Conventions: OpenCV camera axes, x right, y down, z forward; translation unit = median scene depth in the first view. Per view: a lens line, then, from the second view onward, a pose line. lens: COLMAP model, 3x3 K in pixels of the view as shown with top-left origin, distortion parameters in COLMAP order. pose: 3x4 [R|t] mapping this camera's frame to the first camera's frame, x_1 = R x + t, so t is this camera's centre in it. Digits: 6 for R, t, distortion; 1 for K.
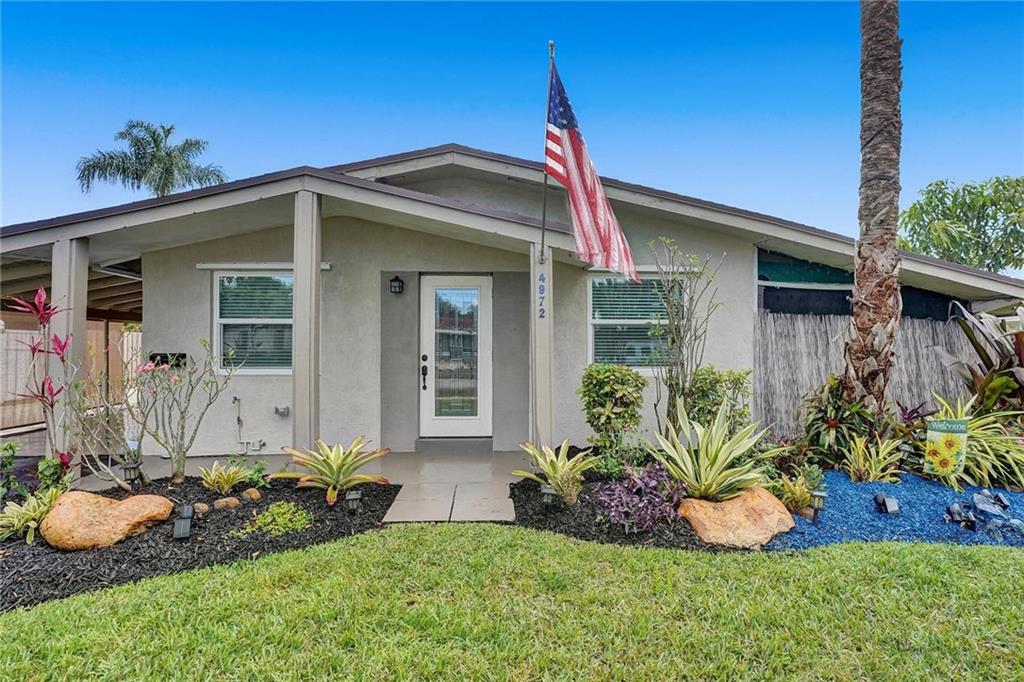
lens RADIAL K [[494.3, 0, 512.0], [0, 494.3, 341.0], [0, 0, 1]] dist [-0.016836, 0.001670]
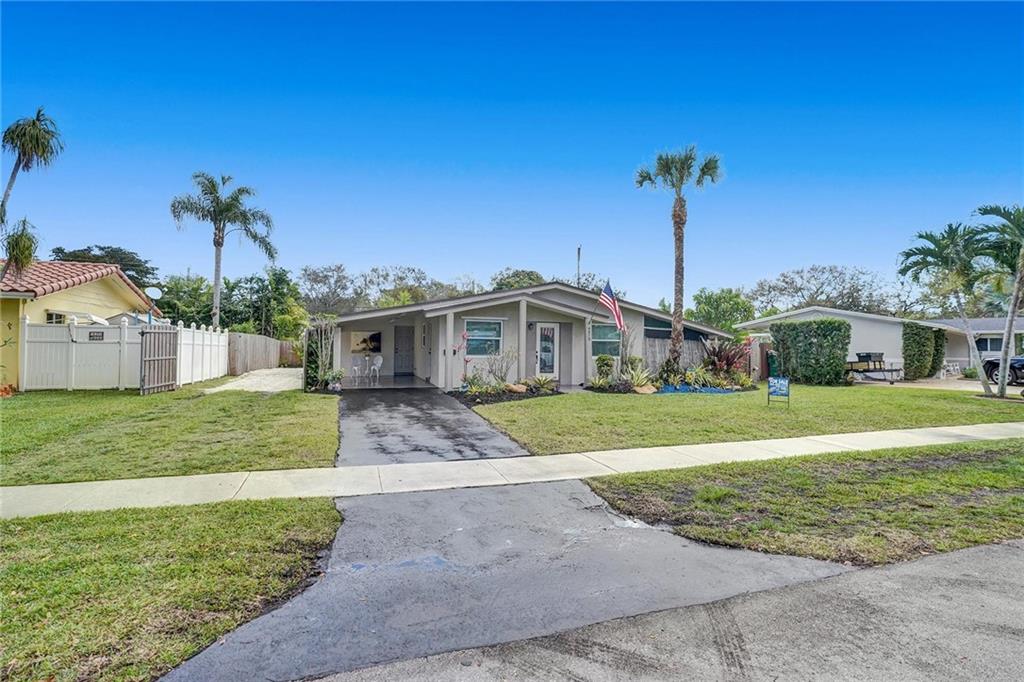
lens RADIAL K [[494.3, 0, 512.0], [0, 494.3, 341.0], [0, 0, 1]] dist [-0.016836, 0.001670]
pose [[0.963646, 0.015983, 0.266702, -1.283580], [-0.016487, 0.999864, -0.000351, -0.029450], [-0.266672, -0.004059, 0.963779, -2.001407]]
